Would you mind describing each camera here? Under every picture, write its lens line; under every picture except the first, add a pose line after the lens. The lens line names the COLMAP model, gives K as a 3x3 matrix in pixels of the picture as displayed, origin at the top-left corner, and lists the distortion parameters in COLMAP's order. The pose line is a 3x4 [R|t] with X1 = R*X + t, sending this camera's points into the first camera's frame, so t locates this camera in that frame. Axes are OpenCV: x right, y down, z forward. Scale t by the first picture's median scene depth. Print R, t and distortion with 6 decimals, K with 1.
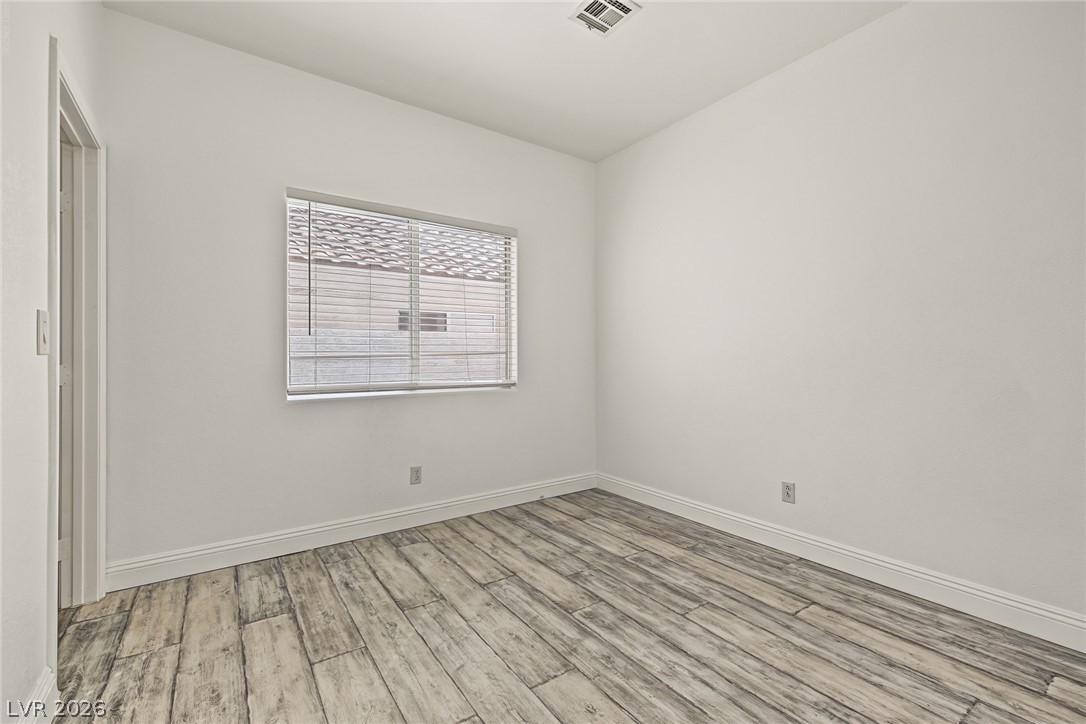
lens RADIAL K [[476.4, 0, 539.3], [0, 476.4, 357.3], [0, 0, 1]] dist [0.008266, -0.001626]
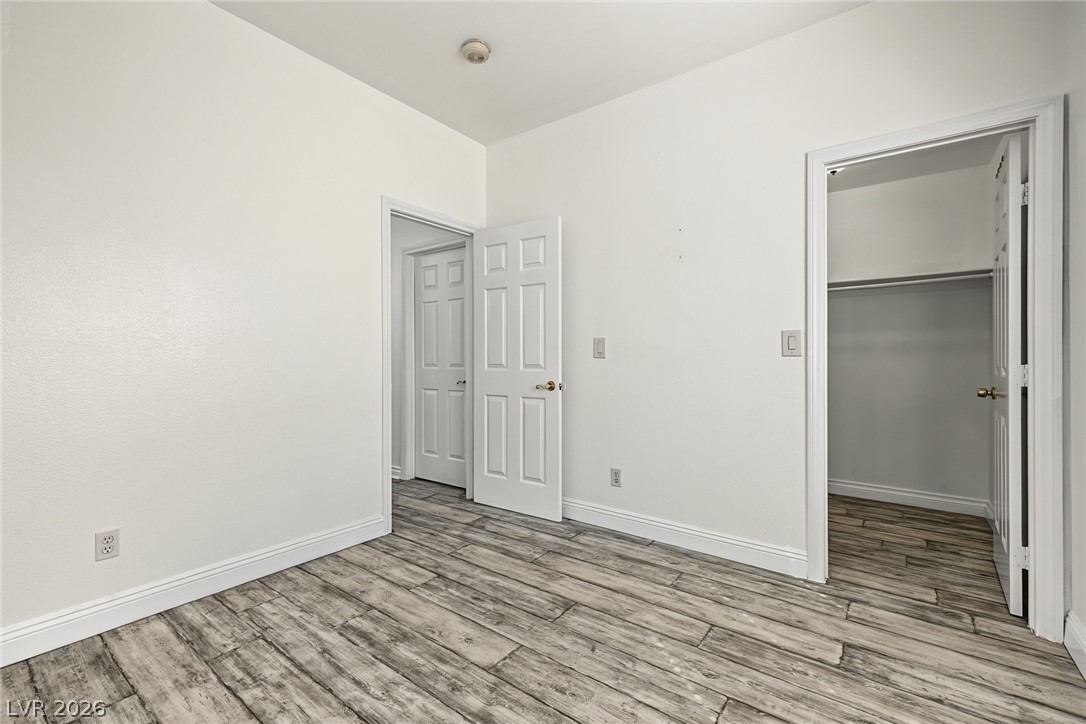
lens RADIAL K [[476.4, 0, 541.3], [0, 476.4, 361.7], [0, 0, 1]] dist [0.008266, -0.001626]
pose [[-0.951148, 0.002116, -0.308728, 0.269315], [0.002210, 0.999998, 0.000043, 0.004091], [0.308727, -0.000641, -0.951150, 1.940816]]
